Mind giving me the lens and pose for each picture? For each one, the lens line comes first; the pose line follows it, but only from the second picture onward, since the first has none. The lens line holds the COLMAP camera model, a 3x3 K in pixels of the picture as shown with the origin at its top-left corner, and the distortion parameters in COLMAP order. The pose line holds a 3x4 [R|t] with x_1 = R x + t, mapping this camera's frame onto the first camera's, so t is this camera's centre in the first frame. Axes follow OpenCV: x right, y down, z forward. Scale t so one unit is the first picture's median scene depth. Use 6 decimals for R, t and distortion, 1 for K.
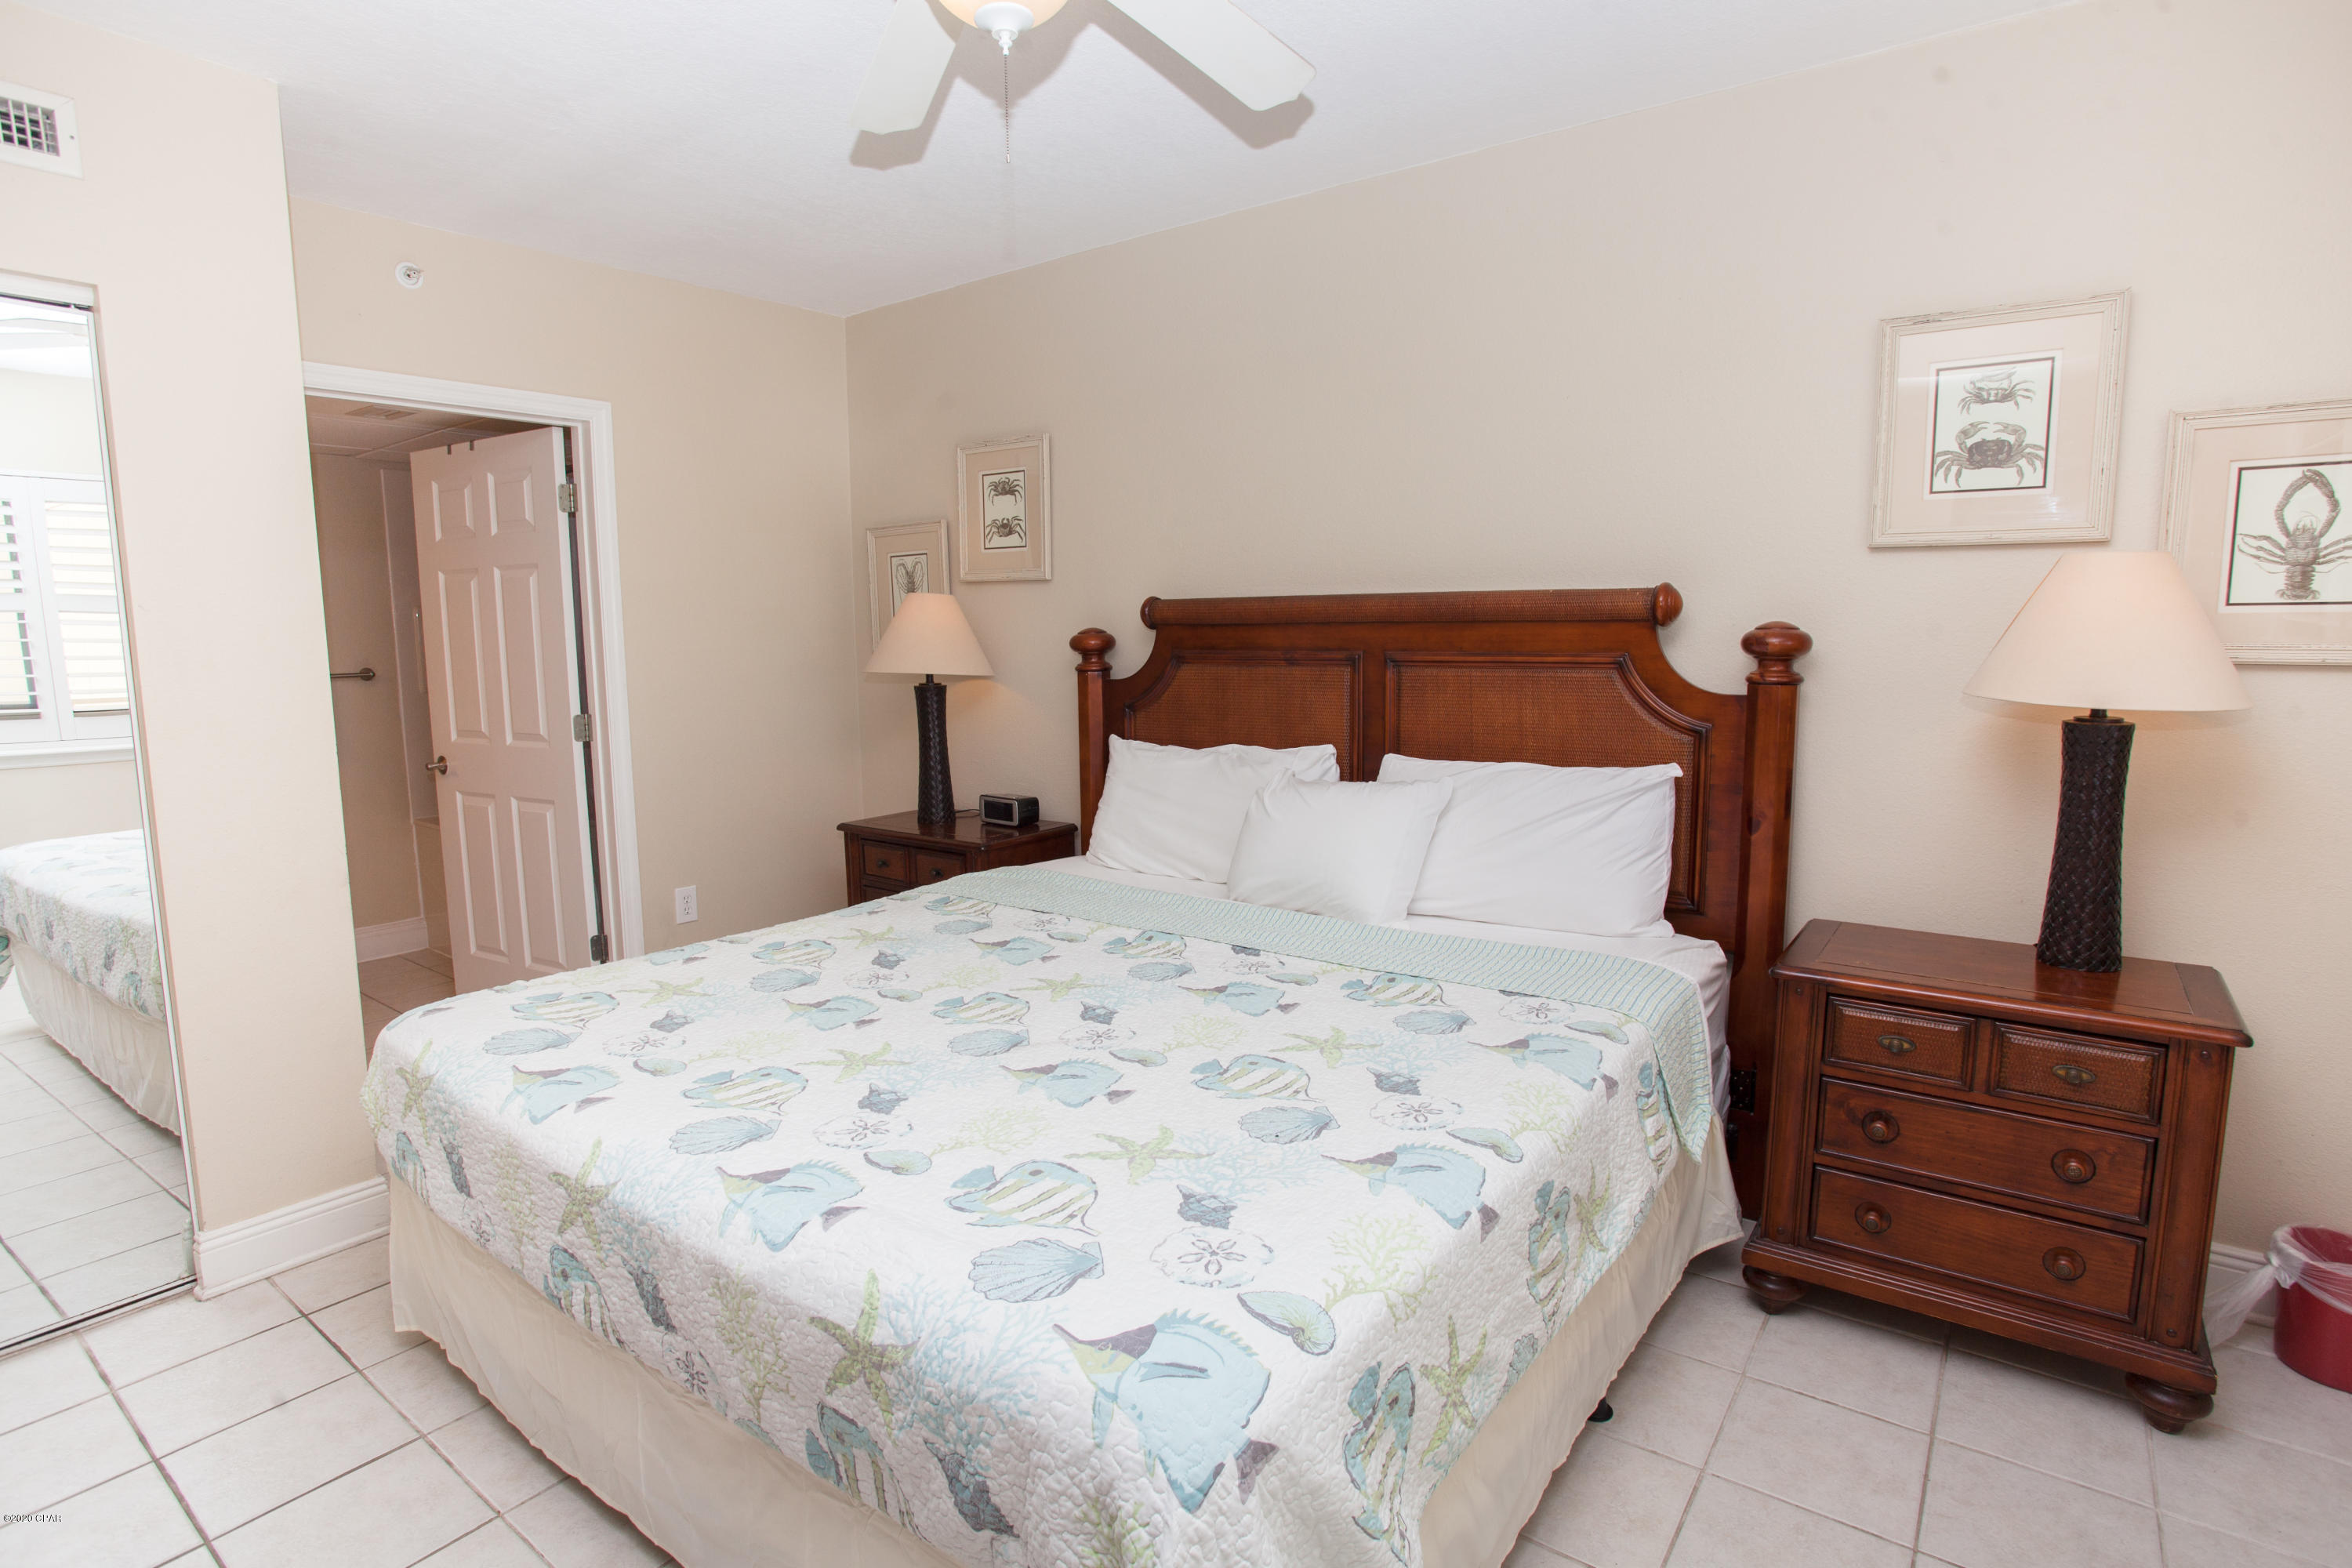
lens RADIAL K [[1157.1, 0, 1185.8], [0, 1157.1, 782.2], [0, 0, 1]] dist [-0.058460, 0.023895]
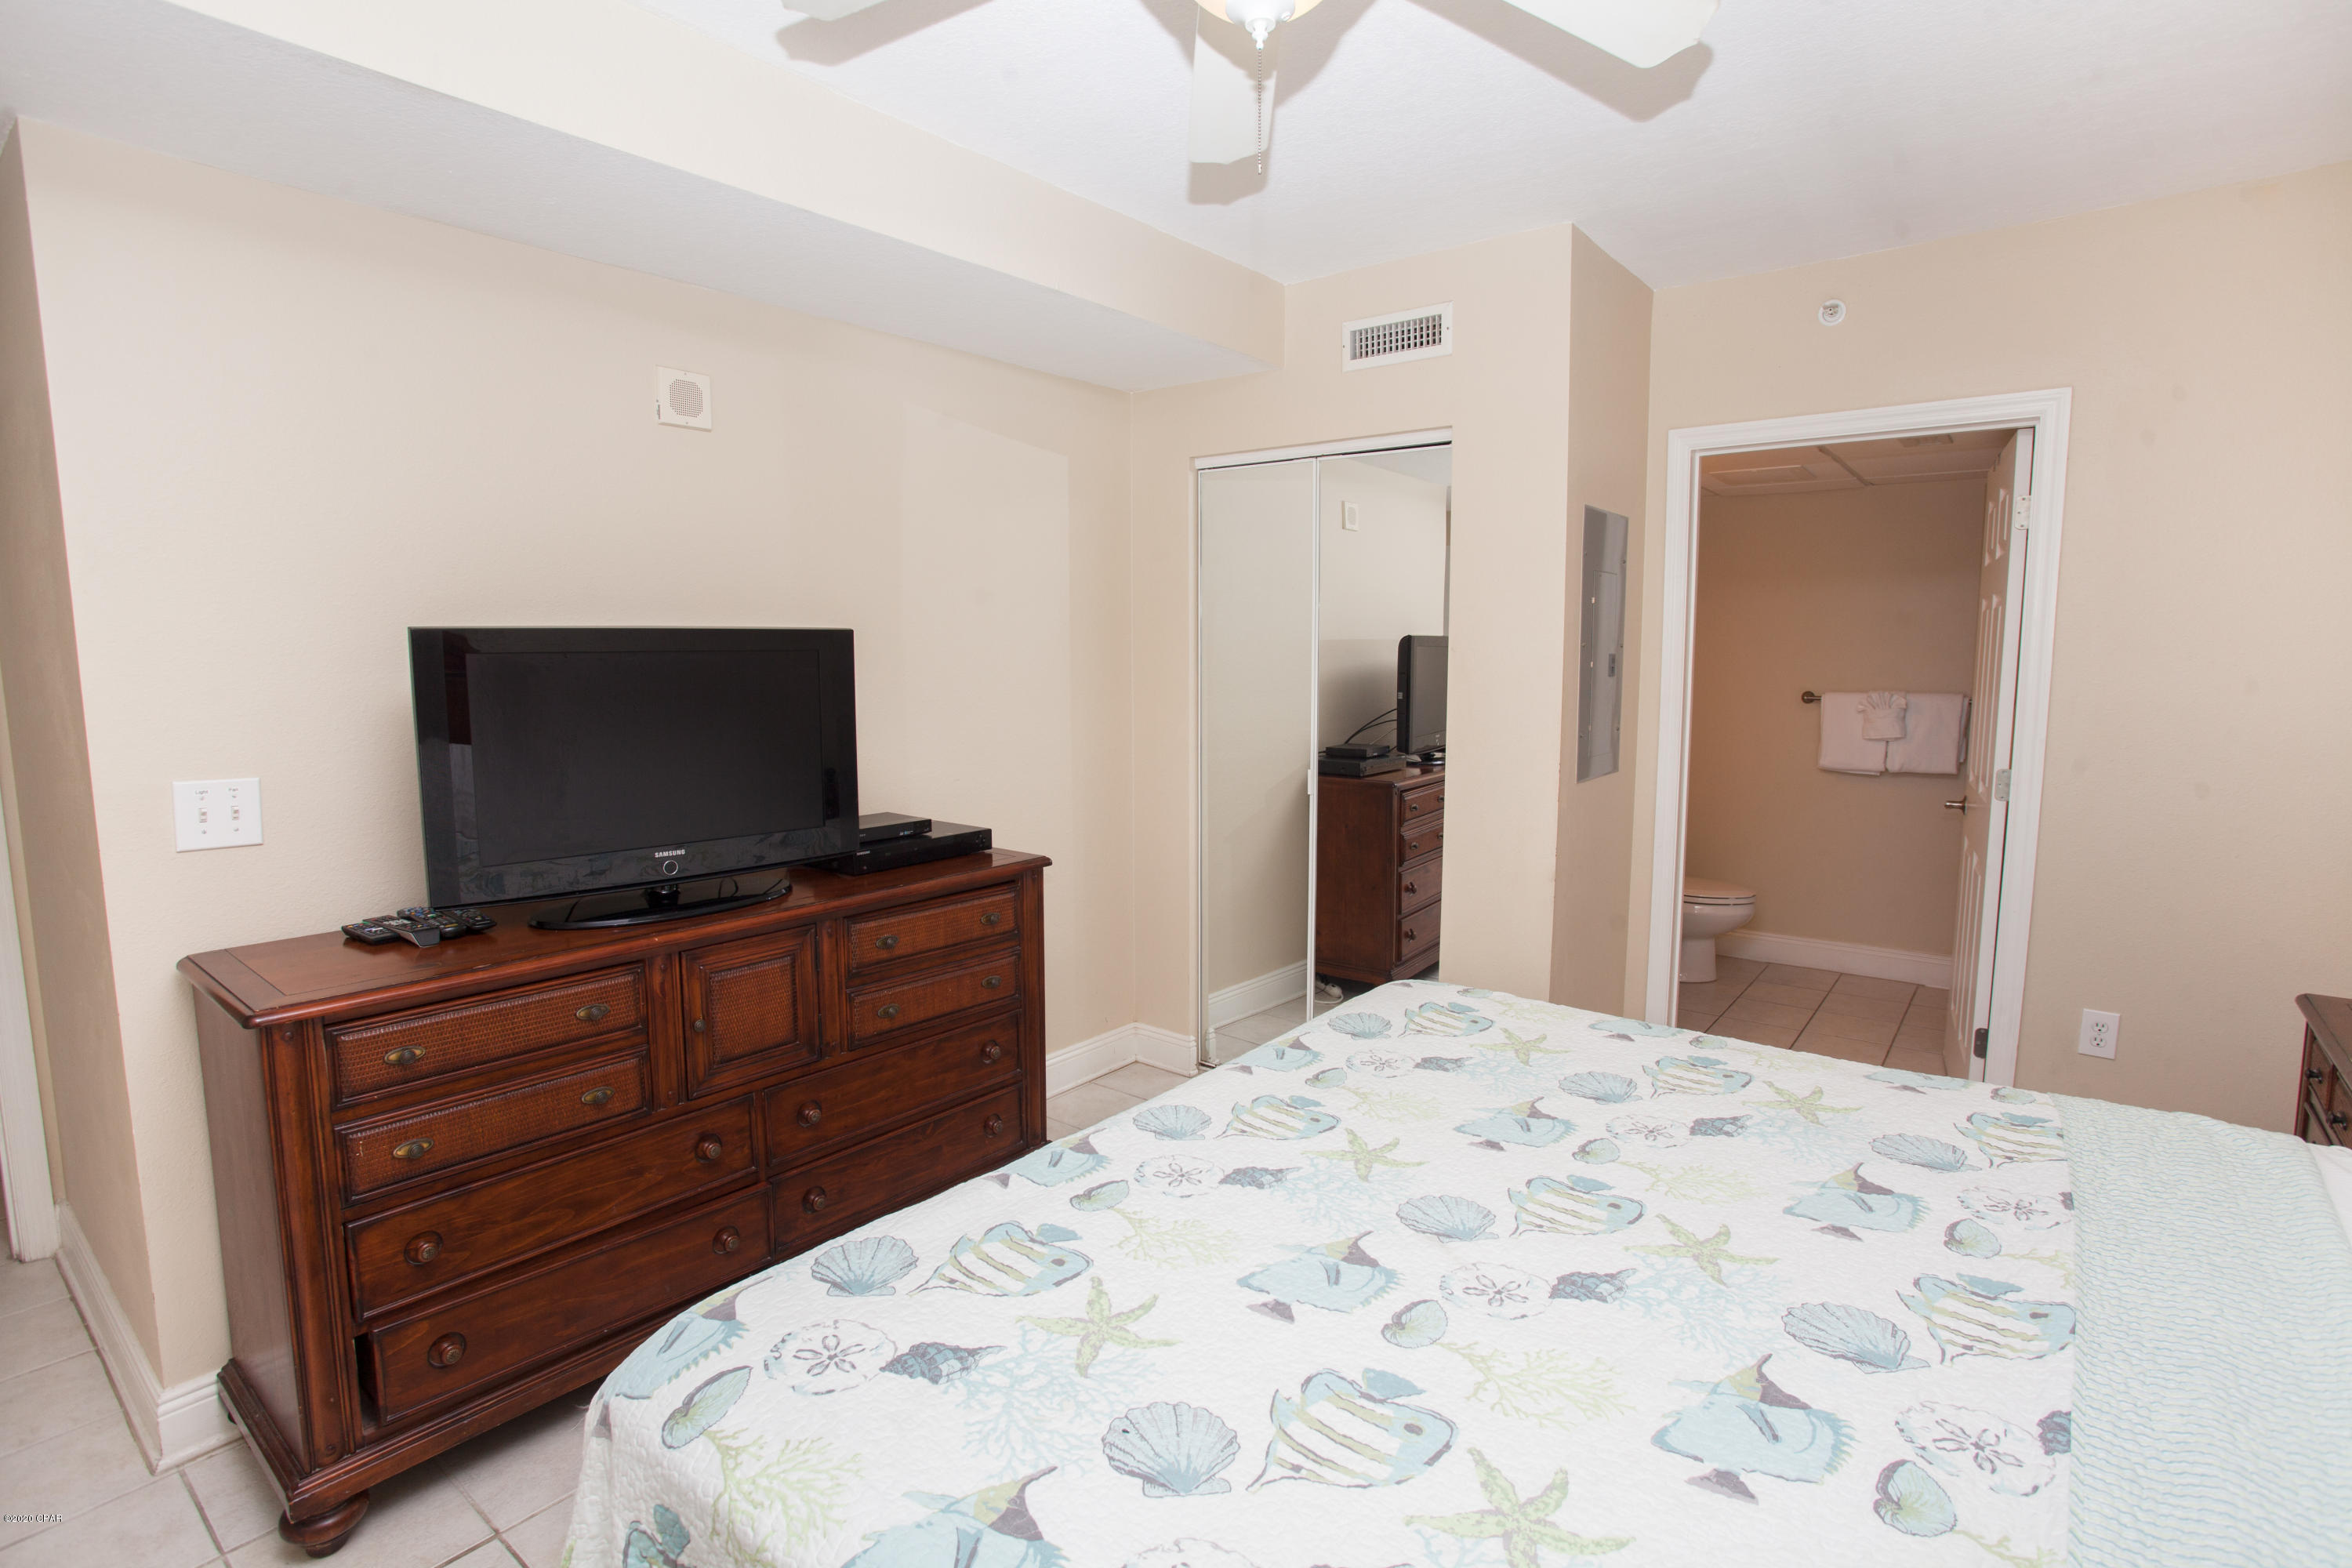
lens RADIAL K [[1238.8, 0, 1177.0], [0, 1238.8, 753.1], [0, 0, 1]] dist [-0.007551, -0.000171]
pose [[-0.072025, 0.093133, -0.993045, 0.593958], [-0.108124, 0.989034, 0.100599, -0.137792], [0.991525, 0.114618, -0.061165, 0.772739]]
